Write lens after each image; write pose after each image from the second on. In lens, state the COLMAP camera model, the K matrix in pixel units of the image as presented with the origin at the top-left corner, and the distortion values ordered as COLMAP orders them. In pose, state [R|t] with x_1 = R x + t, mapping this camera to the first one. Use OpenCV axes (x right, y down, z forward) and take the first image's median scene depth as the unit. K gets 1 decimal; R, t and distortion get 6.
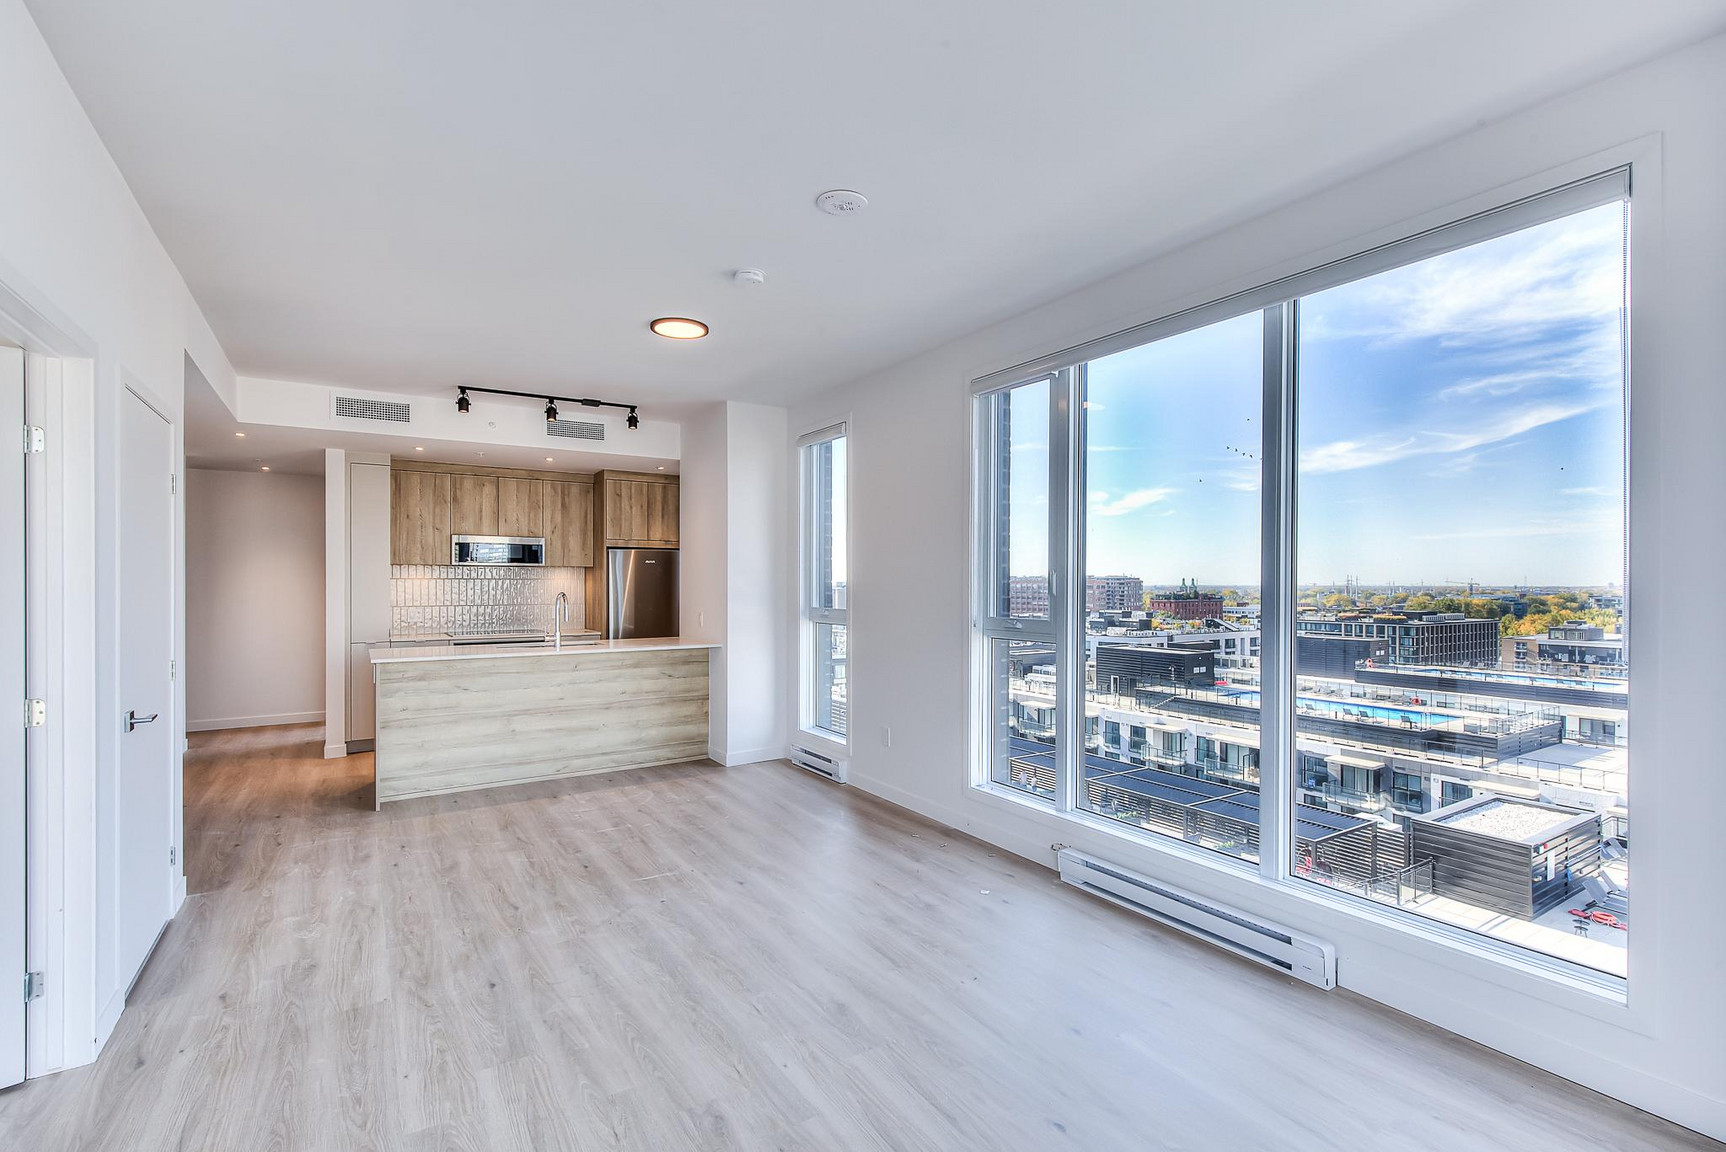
lens RADIAL K [[788.7, 0, 871.9], [0, 788.7, 585.8], [0, 0, 1]] dist [0.003337, -0.000441]
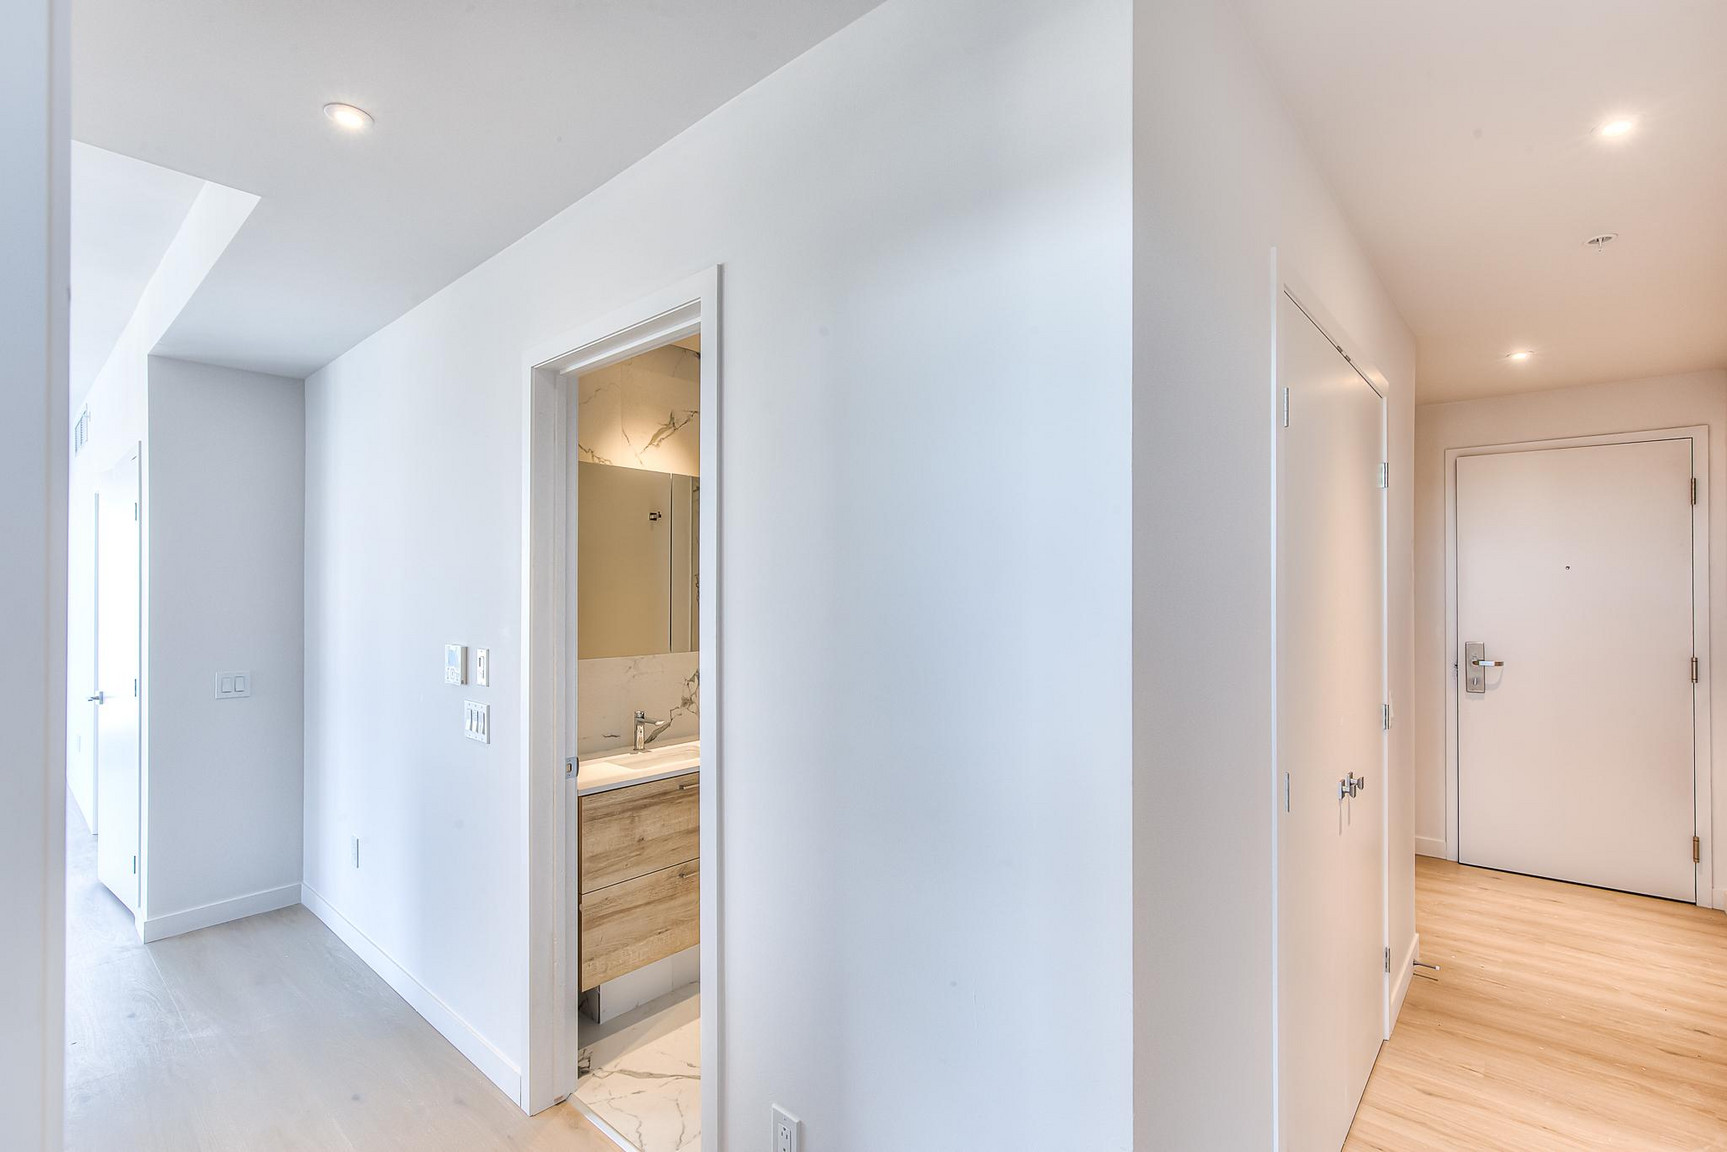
lens RADIAL K [[789.2, 0, 879.6], [0, 789.2, 590.8], [0, 0, 1]] dist [0.003337, -0.000441]
pose [[0.957205, -0.000209, 0.289411, -0.413703], [0.000986, 0.999996, -0.002538, 0.031012], [-0.289409, 0.002715, 0.957202, 0.454552]]
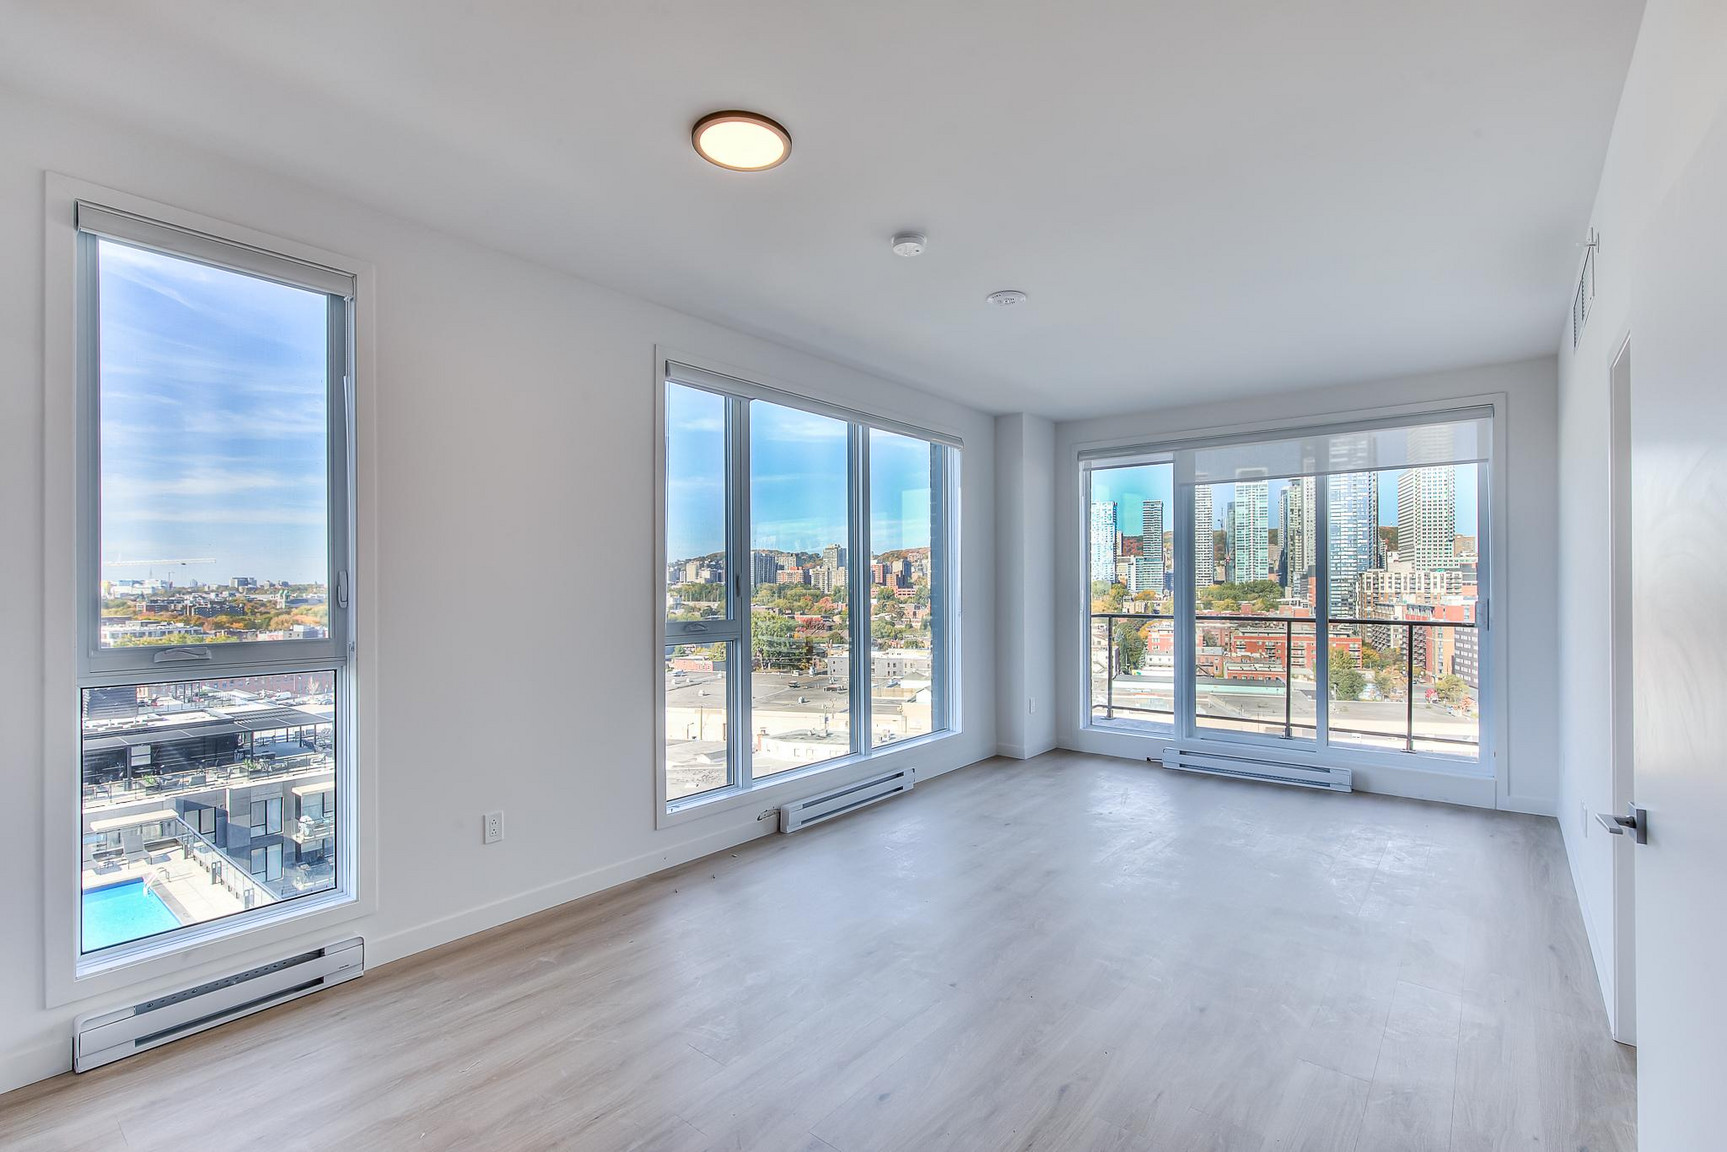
lens RADIAL K [[789.2, 0, 878.2], [0, 789.2, 568.4], [0, 0, 1]] dist [0.003337, -0.000441]
pose [[-0.316441, 0.021101, 0.948378, -0.576864], [0.009285, 0.999774, -0.019147, -0.001931], [-0.948567, 0.002747, -0.316565, 0.760706]]
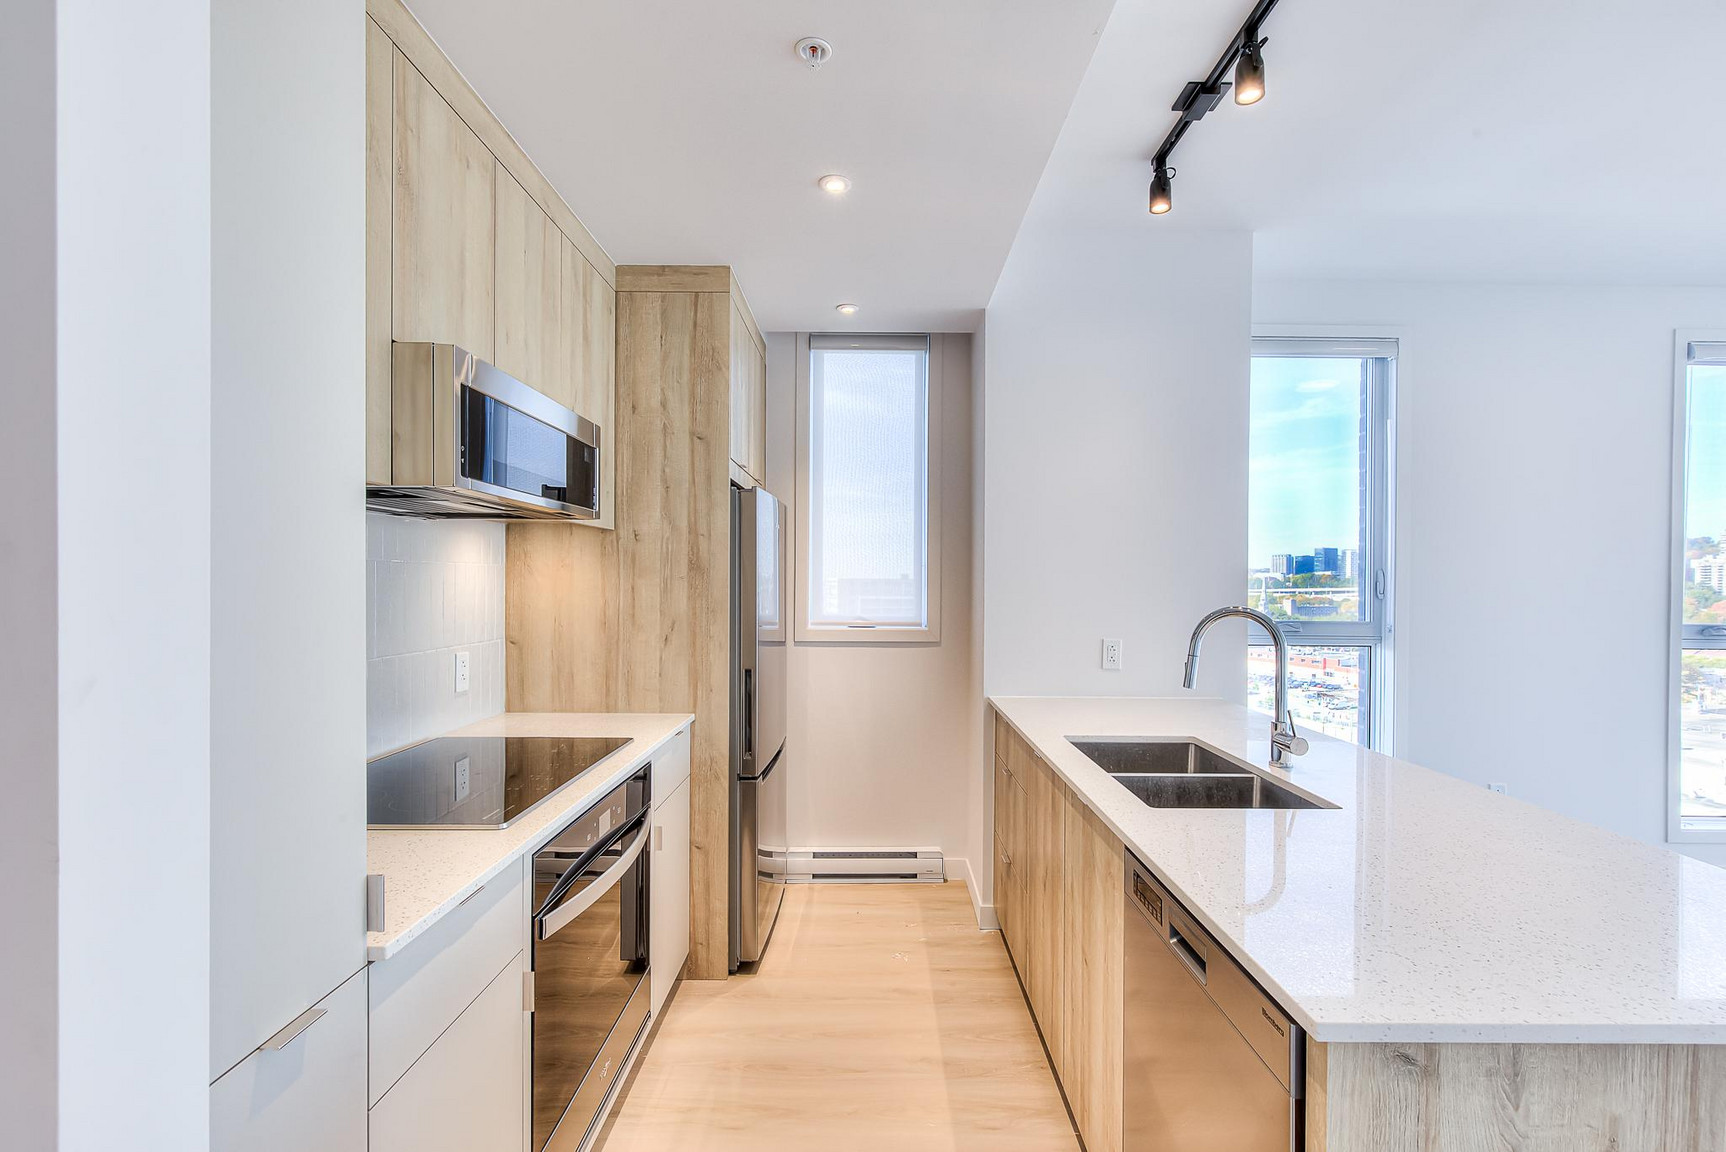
lens RADIAL K [[788.7, 0, 866.6], [0, 788.7, 575.6], [0, 0, 1]] dist [0.003337, -0.000441]
pose [[0.538421, 0.005531, 0.842658, -0.758019], [-0.002803, 0.999985, -0.004772, -0.003883], [-0.842672, 0.000207, 0.538428, 0.923902]]
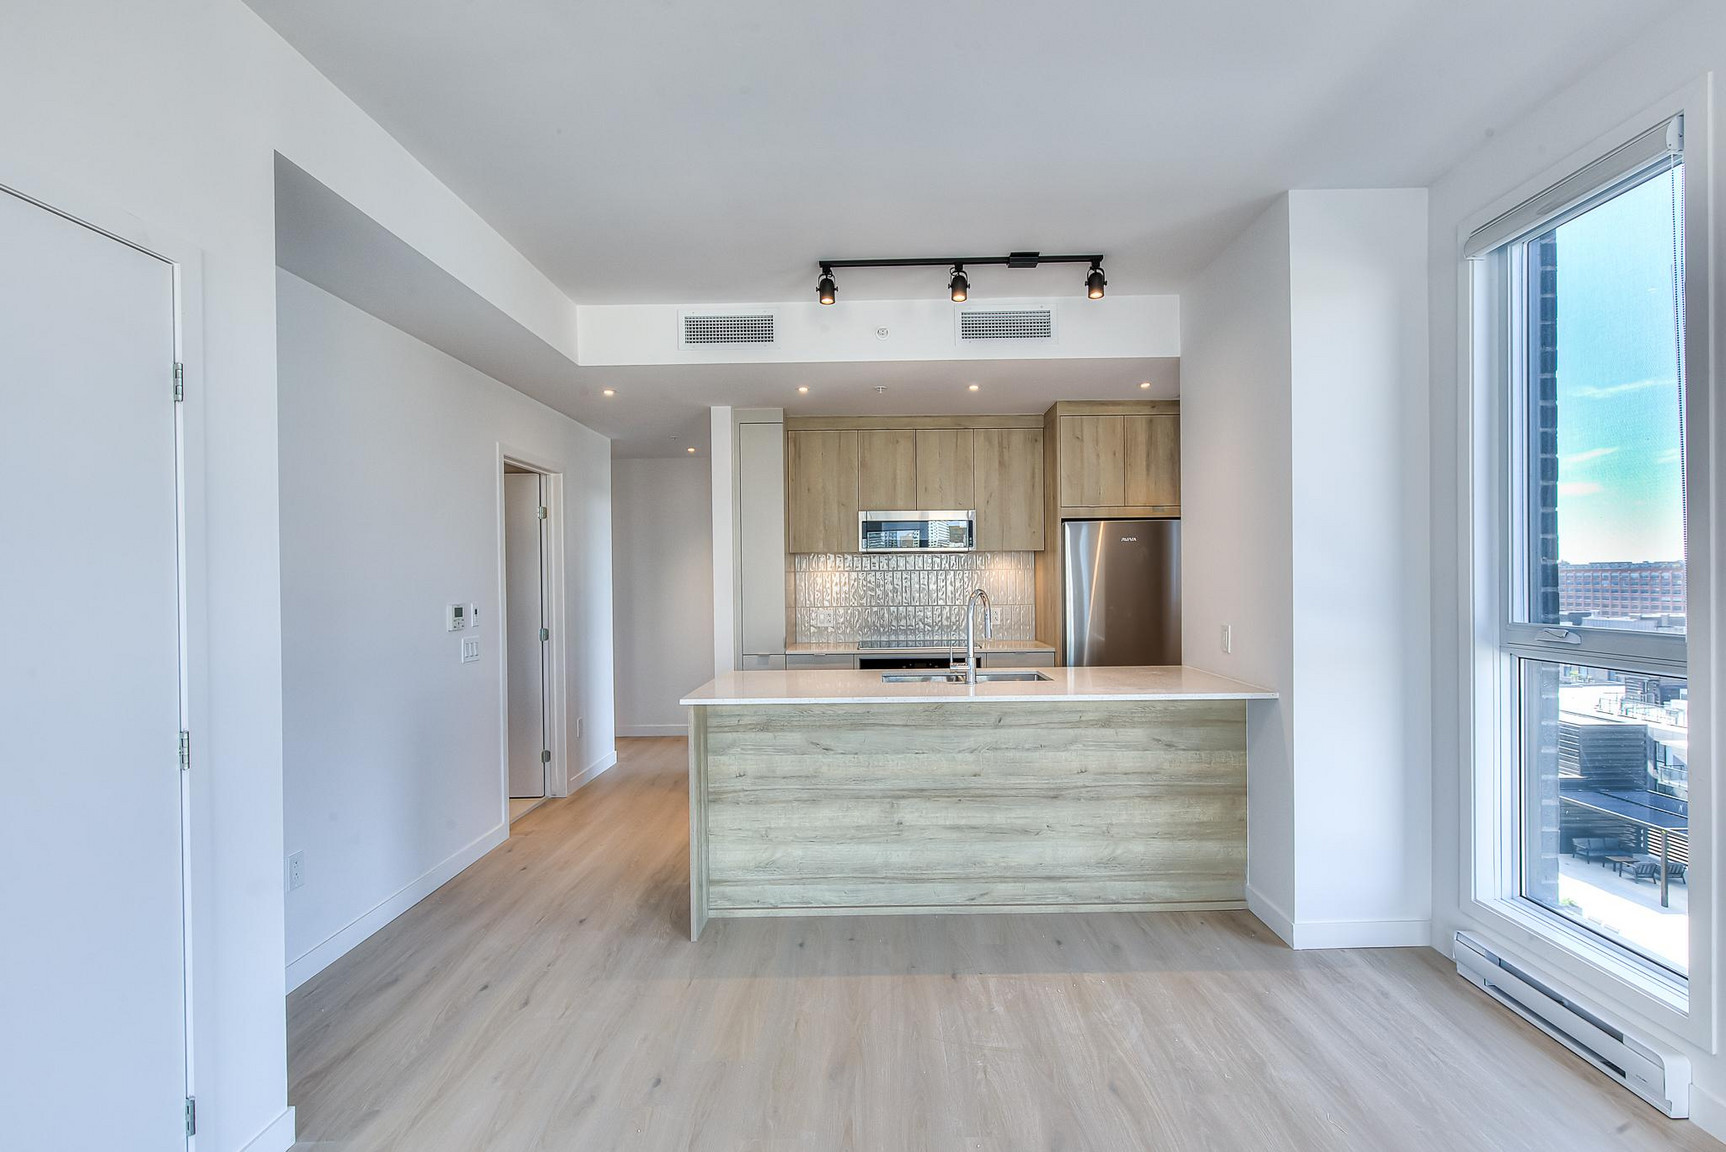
lens RADIAL K [[788.7, 0, 877.2], [0, 788.7, 582.7], [0, 0, 1]] dist [0.003337, -0.000441]
pose [[0.836322, -0.006114, -0.548205, -0.129402], [0.008510, 0.999962, 0.001831, 0.001407], [0.548173, -0.006197, 0.836342, 0.451000]]
